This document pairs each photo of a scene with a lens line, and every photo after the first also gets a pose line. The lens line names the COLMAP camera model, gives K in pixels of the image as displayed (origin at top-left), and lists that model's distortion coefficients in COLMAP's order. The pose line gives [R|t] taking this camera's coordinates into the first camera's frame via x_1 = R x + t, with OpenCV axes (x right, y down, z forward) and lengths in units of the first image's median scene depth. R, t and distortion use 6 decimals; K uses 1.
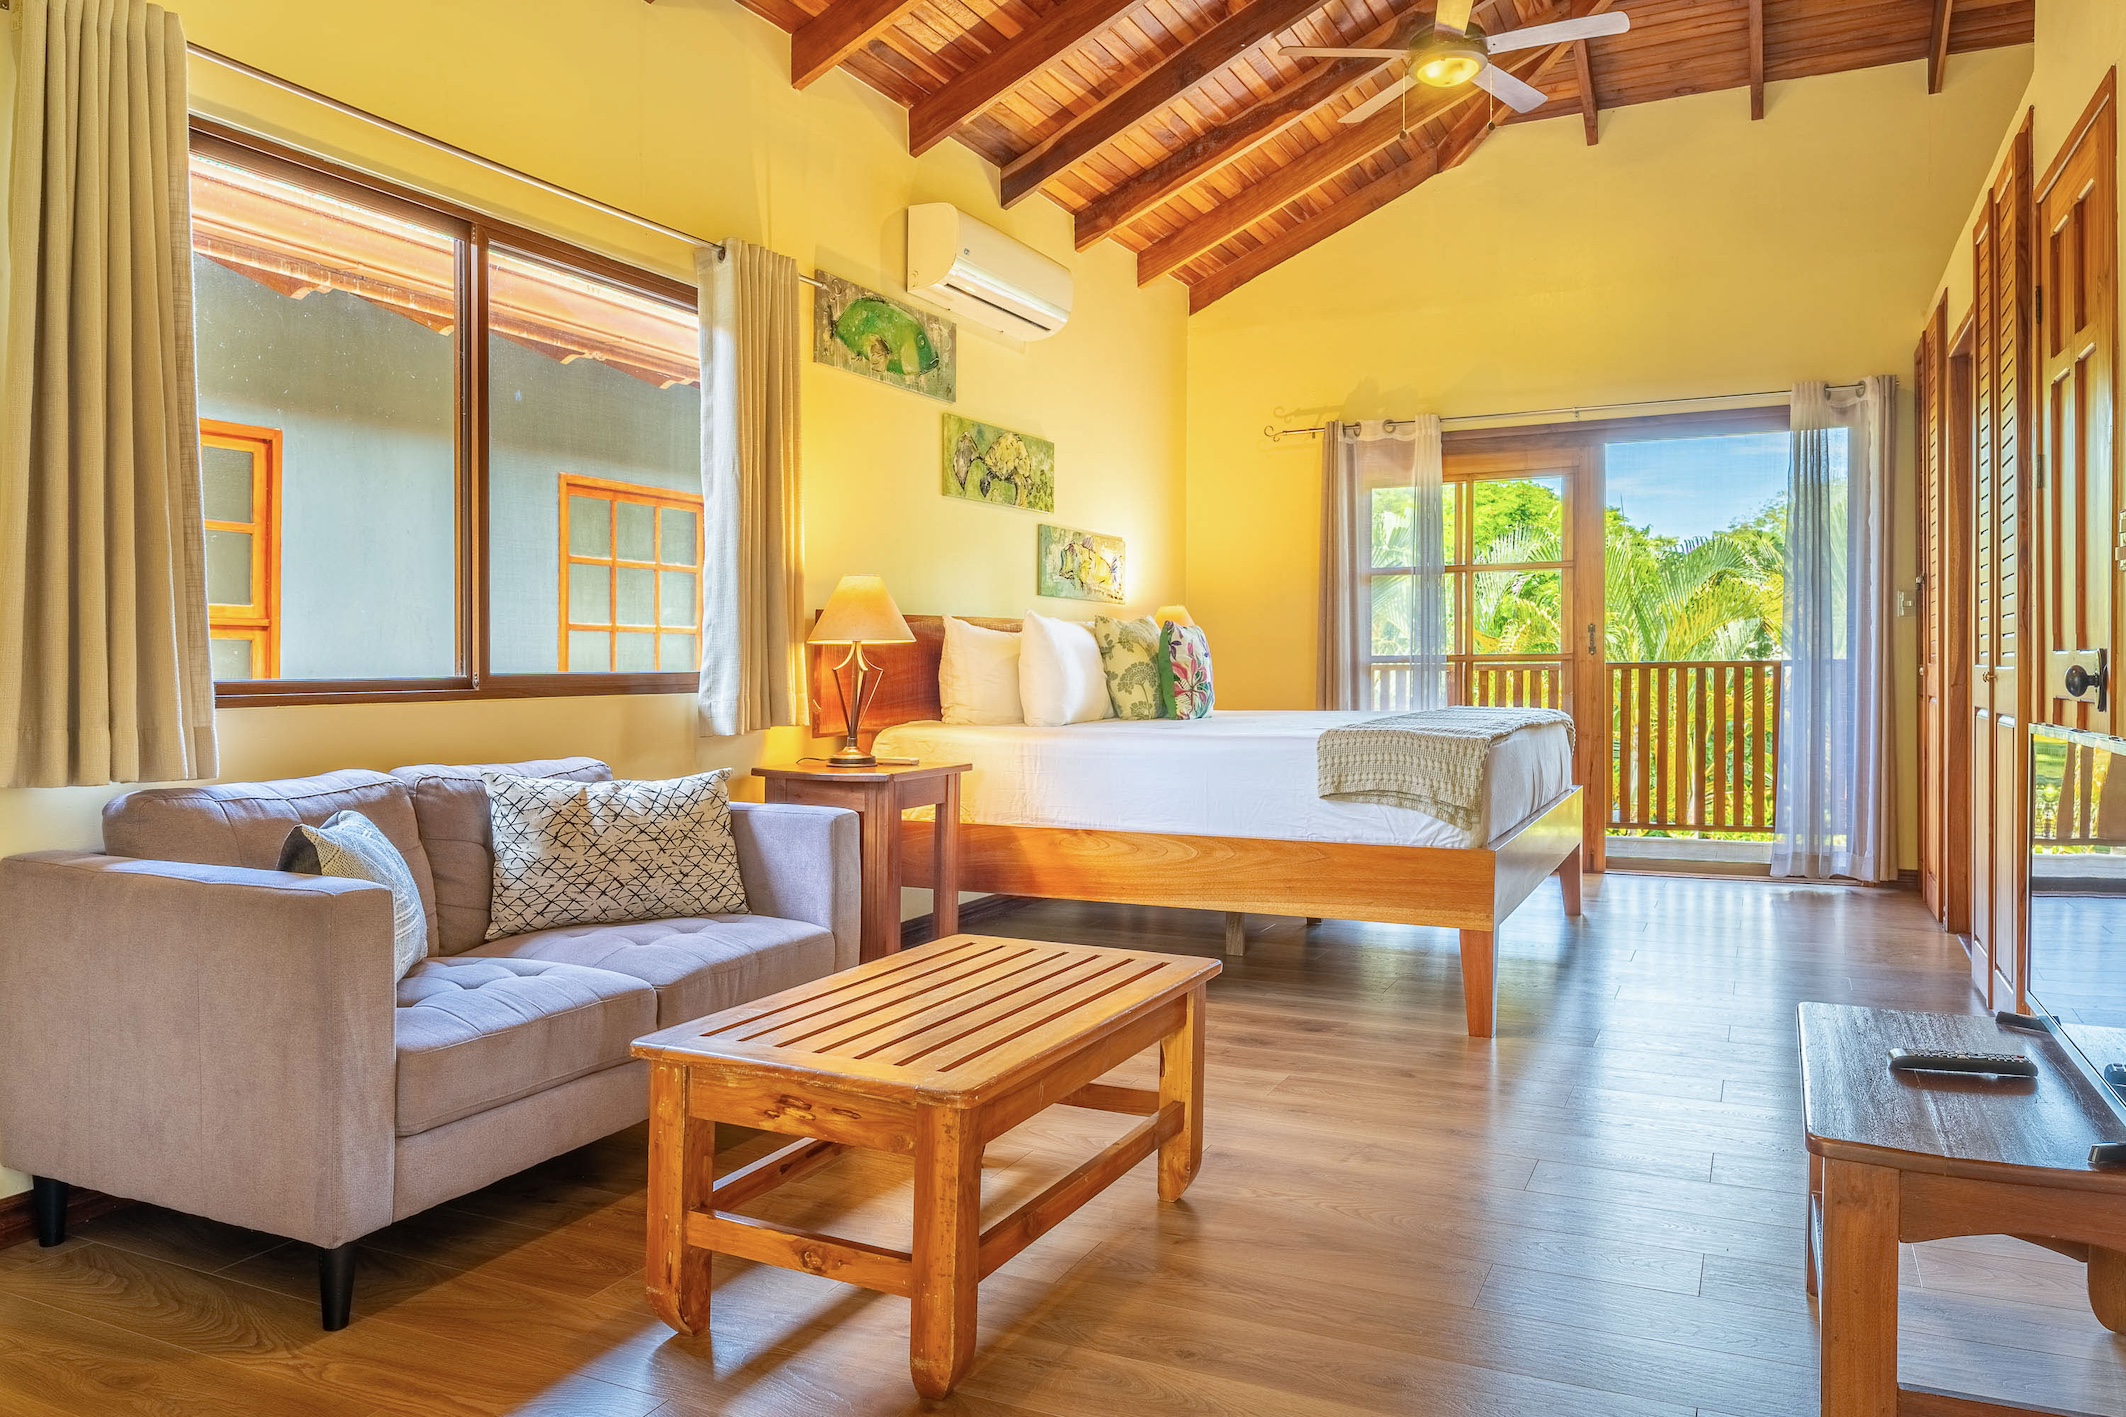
lens RADIAL K [[1450.8, 0, 1059.6], [0, 1450.8, 654.8], [0, 0, 1]] dist [-0.000805, 0.000544]
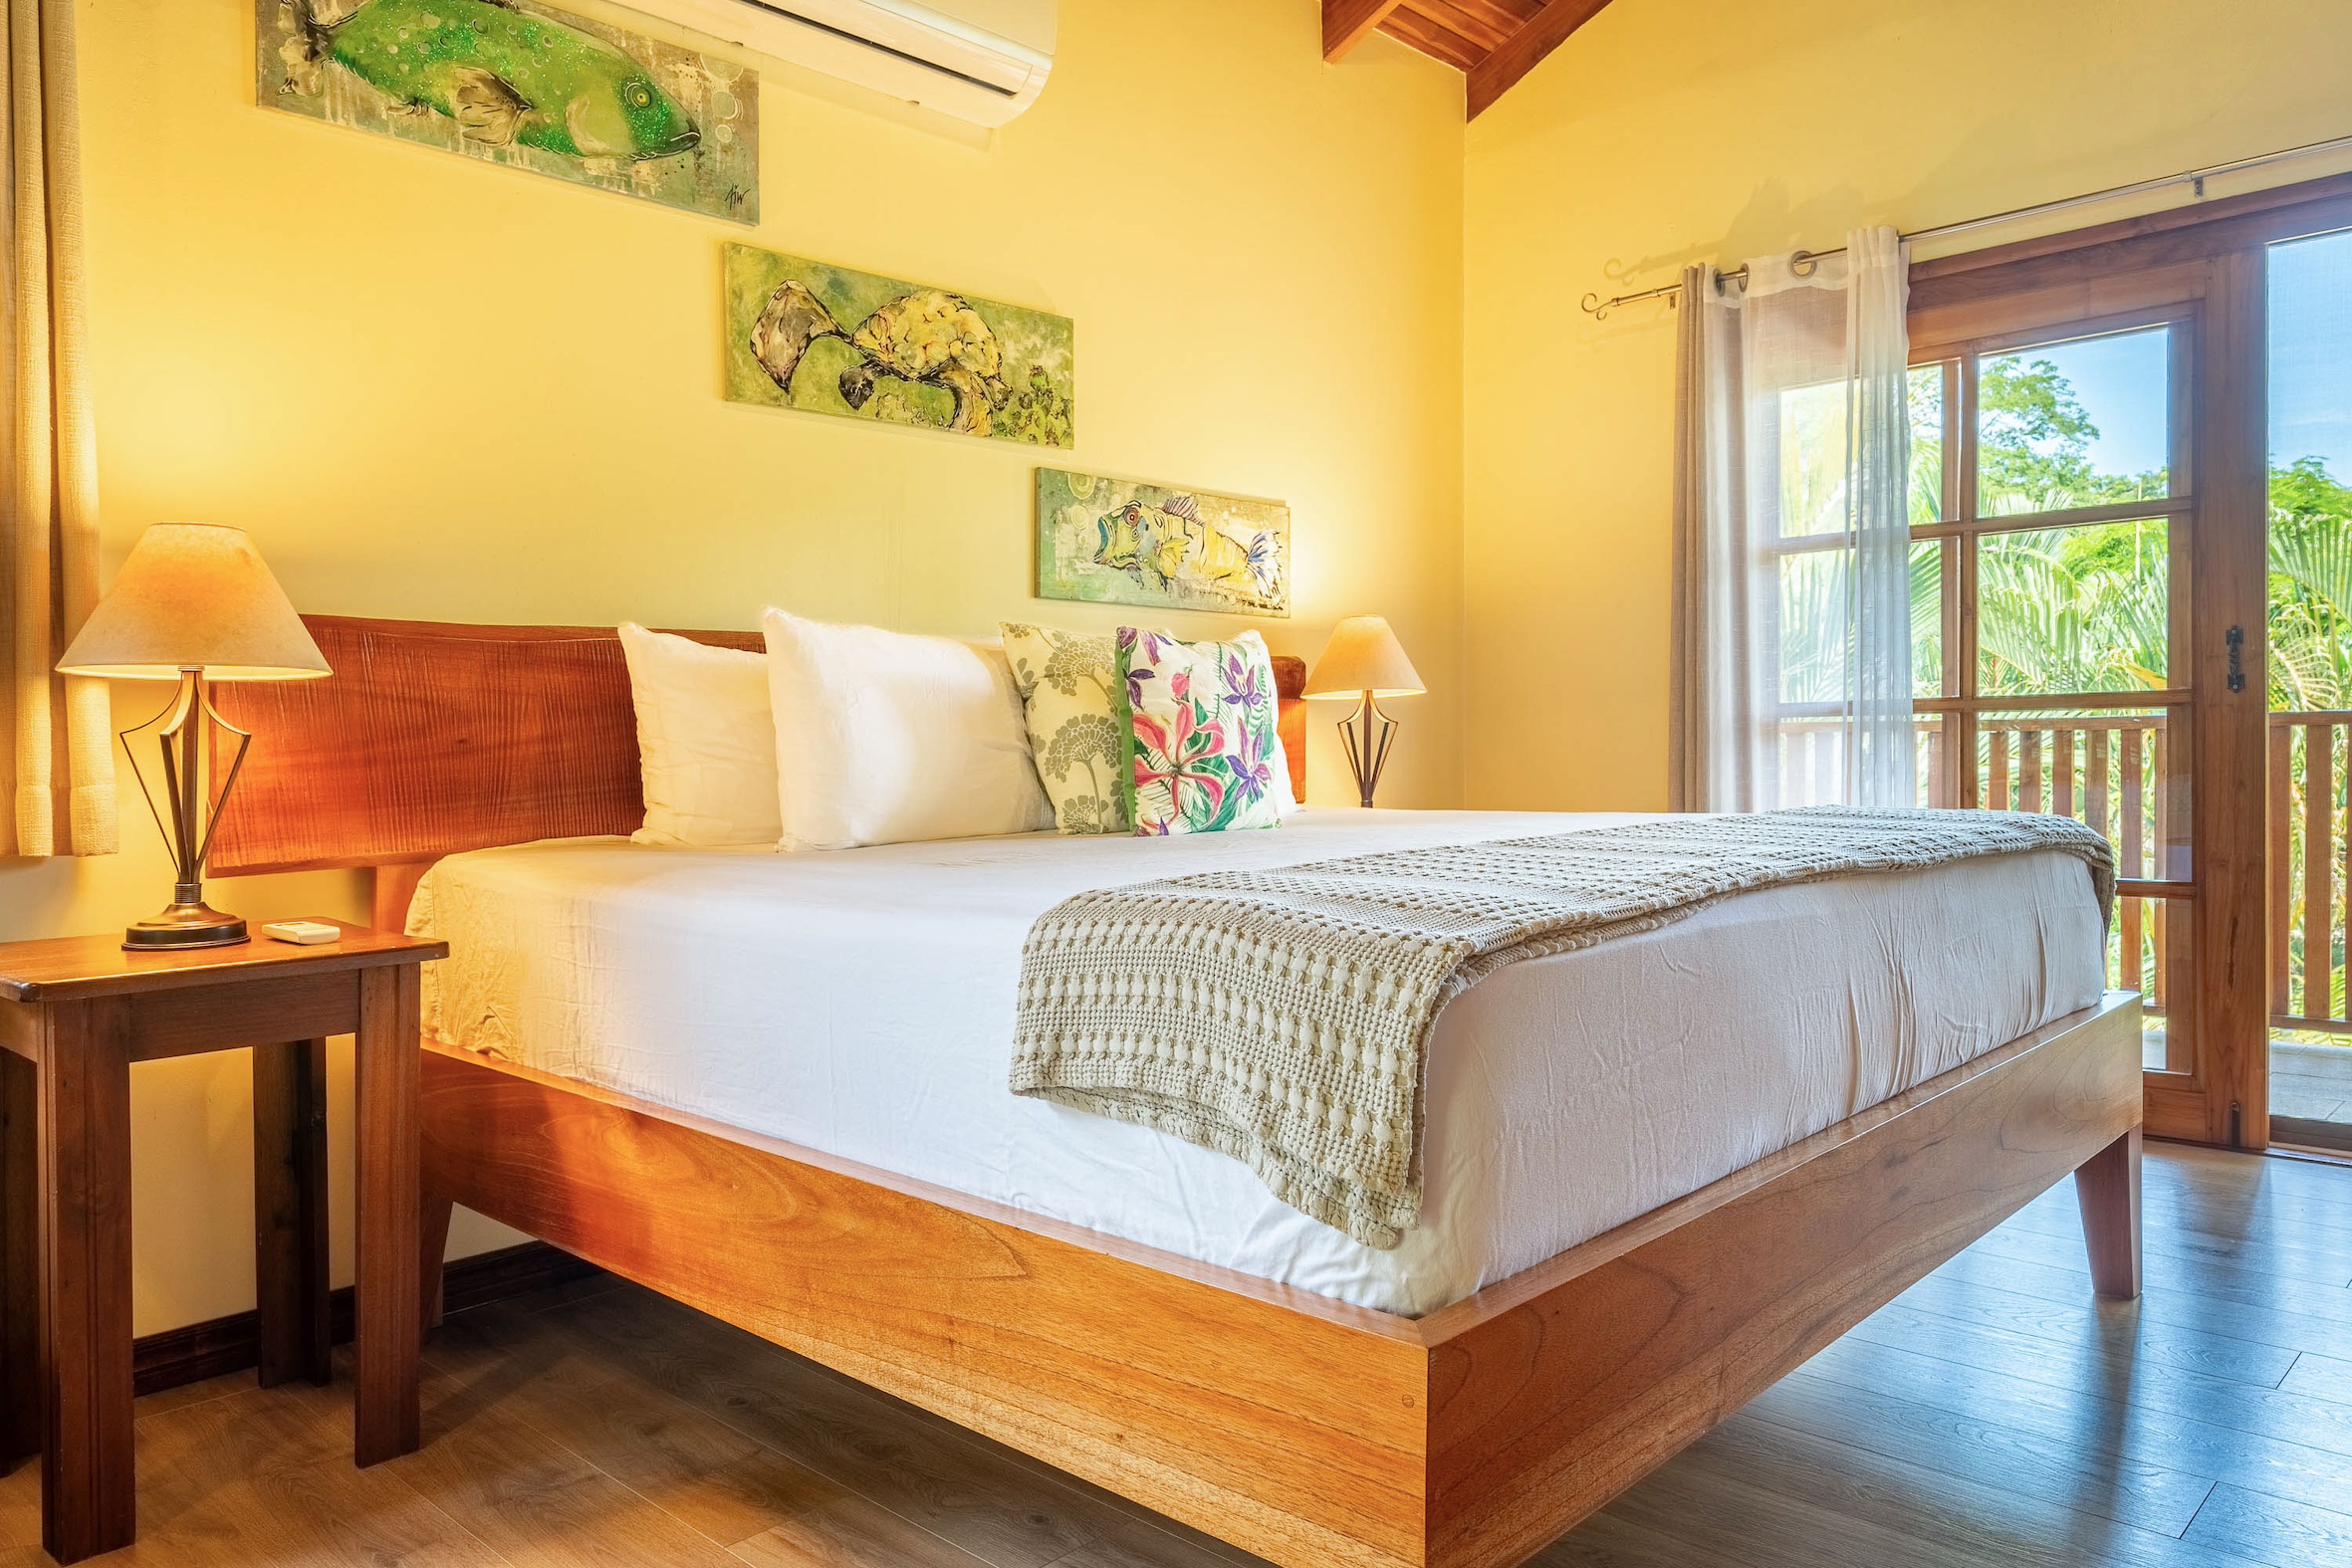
lens RADIAL K [[1629.0, 0, 1174.8], [0, 1629.0, 749.2], [0, 0, 1]] dist [0.002774, 0.000913]
pose [[0.953055, -0.006565, -0.302726, 0.237502], [0.011401, 0.999834, 0.014211, 0.008529], [0.302583, -0.016996, 0.952972, 0.462989]]
